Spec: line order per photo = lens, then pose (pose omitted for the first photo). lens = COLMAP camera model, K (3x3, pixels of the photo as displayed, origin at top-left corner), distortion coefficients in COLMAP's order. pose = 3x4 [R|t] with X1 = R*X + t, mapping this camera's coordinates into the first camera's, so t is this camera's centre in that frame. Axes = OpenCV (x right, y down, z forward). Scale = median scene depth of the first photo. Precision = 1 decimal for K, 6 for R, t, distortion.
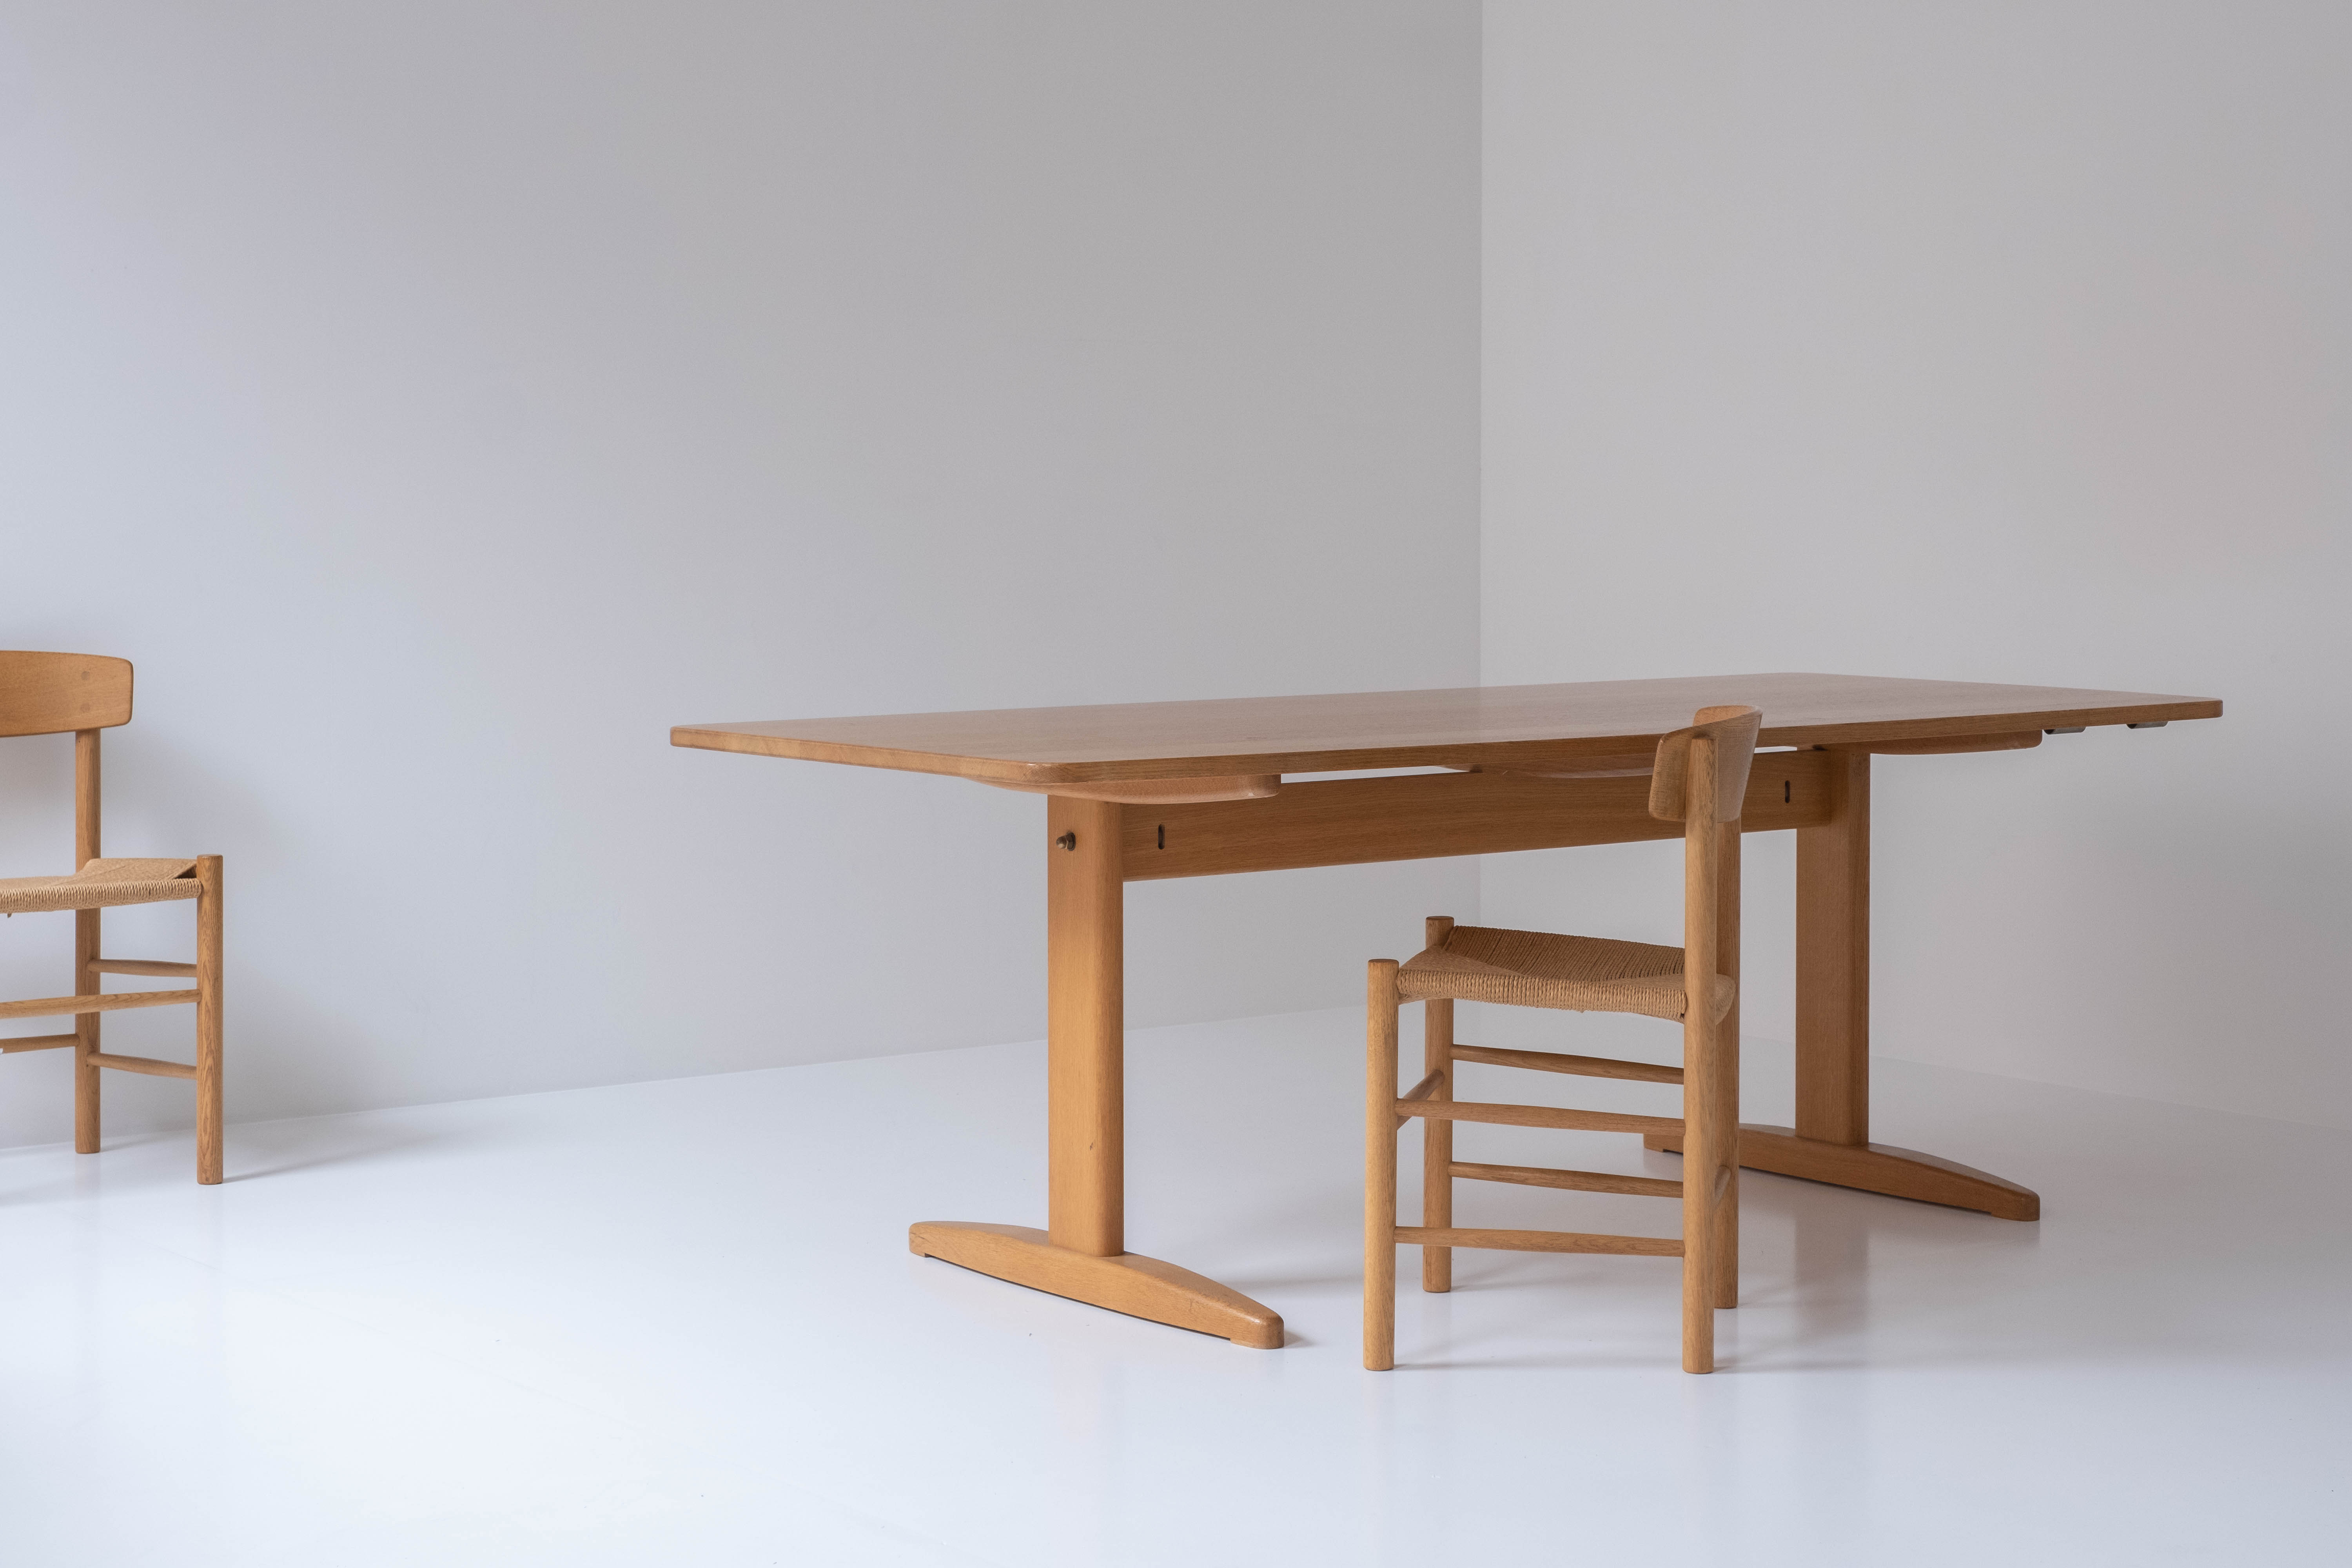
lens RADIAL K [[4365.6, 0, 1470.0], [0, 4365.6, 563.1], [0, 0, 1]] dist [0.087533, 0.000000]
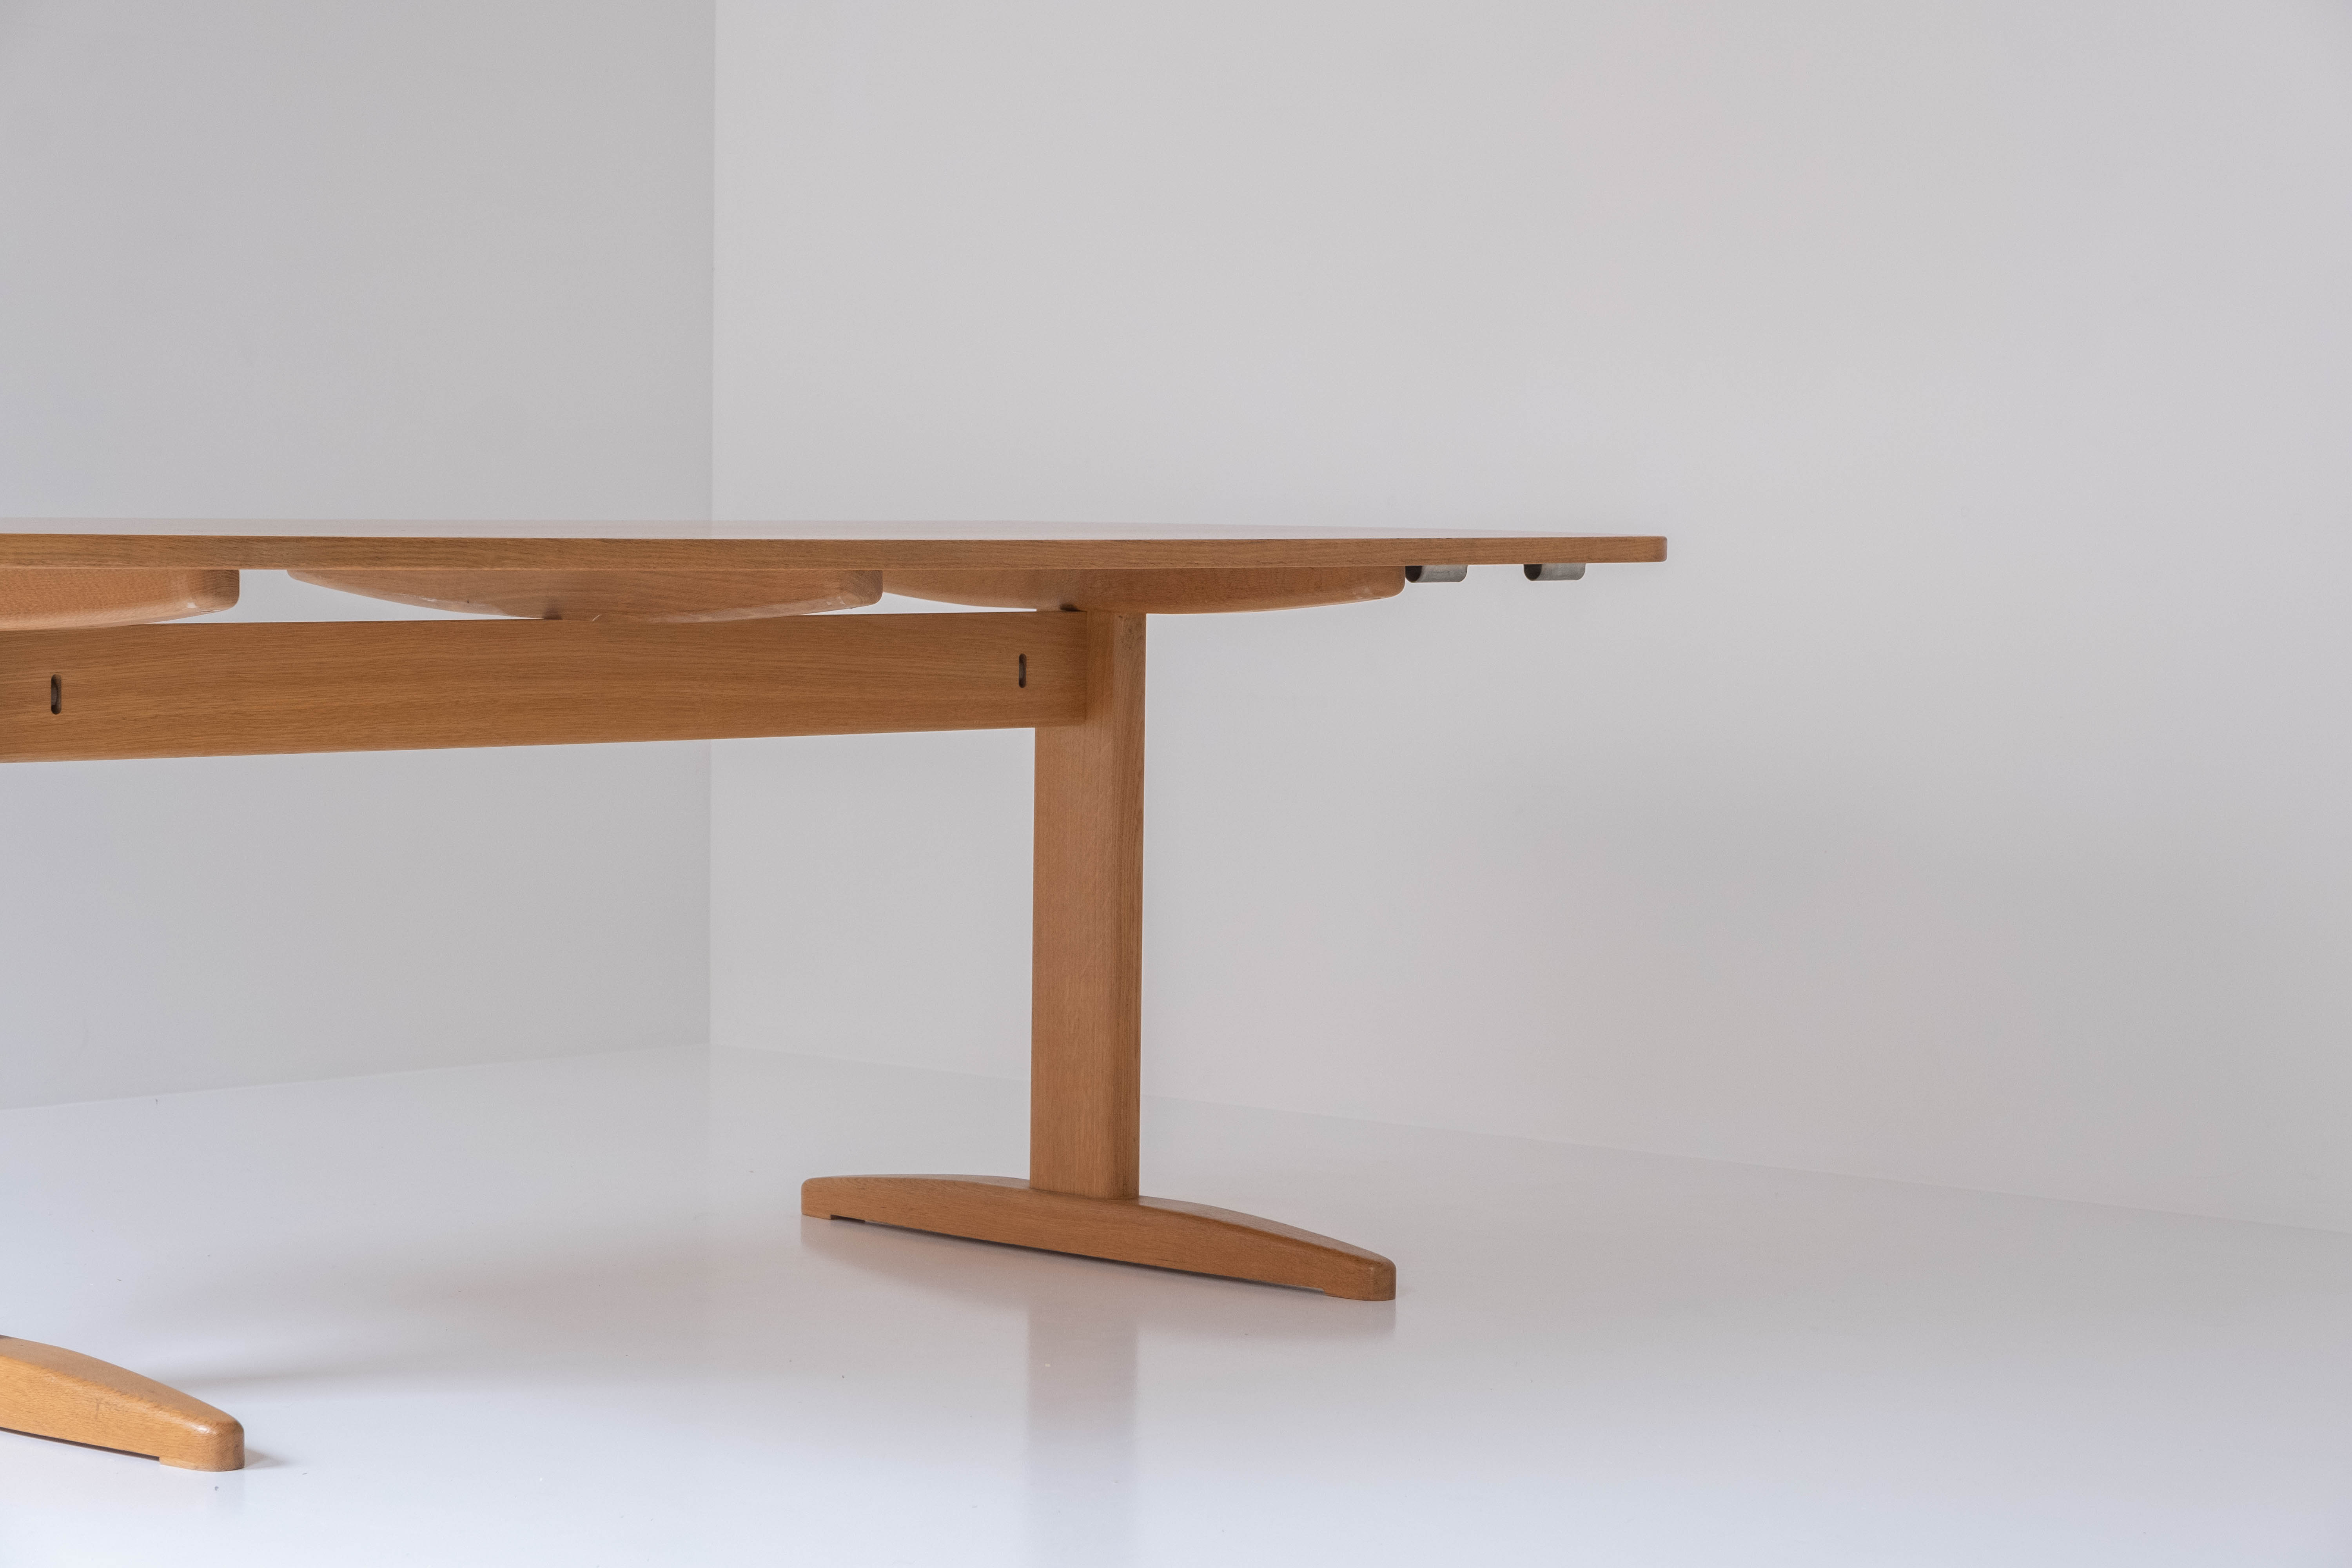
lens RADIAL K [[5709.0, 0, 1176.2], [0, 5709.0, 863.7], [0, 0, 1]] dist [0.064132, 0.000000]
pose [[0.994193, 0.004159, 0.107529, 0.002625], [-0.008574, 0.999137, 0.040632, 0.051966], [-0.107267, -0.041318, 0.993371, 0.147573]]
